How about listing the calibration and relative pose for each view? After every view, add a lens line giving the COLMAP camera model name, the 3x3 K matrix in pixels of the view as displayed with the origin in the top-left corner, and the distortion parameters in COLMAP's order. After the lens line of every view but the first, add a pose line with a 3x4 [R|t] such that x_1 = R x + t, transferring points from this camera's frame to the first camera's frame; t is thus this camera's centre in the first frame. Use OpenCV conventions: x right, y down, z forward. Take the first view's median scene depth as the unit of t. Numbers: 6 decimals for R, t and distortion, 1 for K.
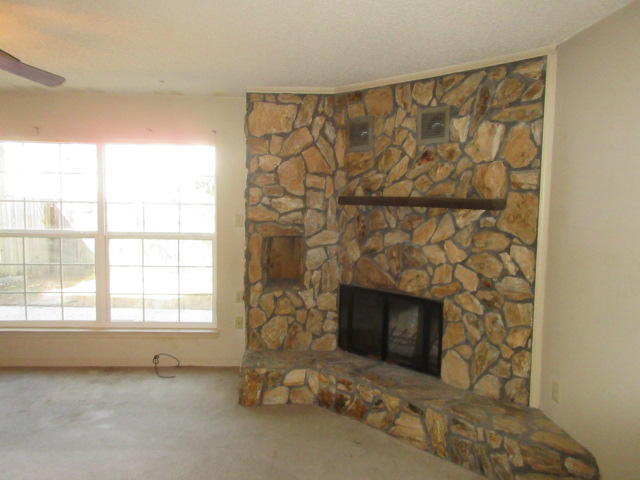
lens RADIAL K [[480.6, 0, 320.0], [0, 480.6, 239.0], [0, 0, 1]] dist [0.016131, -0.000724]
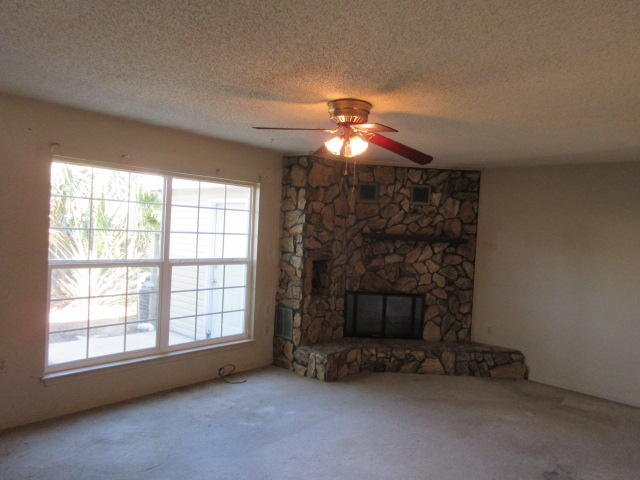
lens RADIAL K [[480.6, 0, 319.2], [0, 480.6, 242.1], [0, 0, 1]] dist [0.016131, -0.000724]
pose [[0.692786, -0.000954, 0.721143, -1.283392], [0.016824, 0.999748, -0.014840, -0.043069], [-0.720947, 0.022413, 0.692627, 0.051543]]
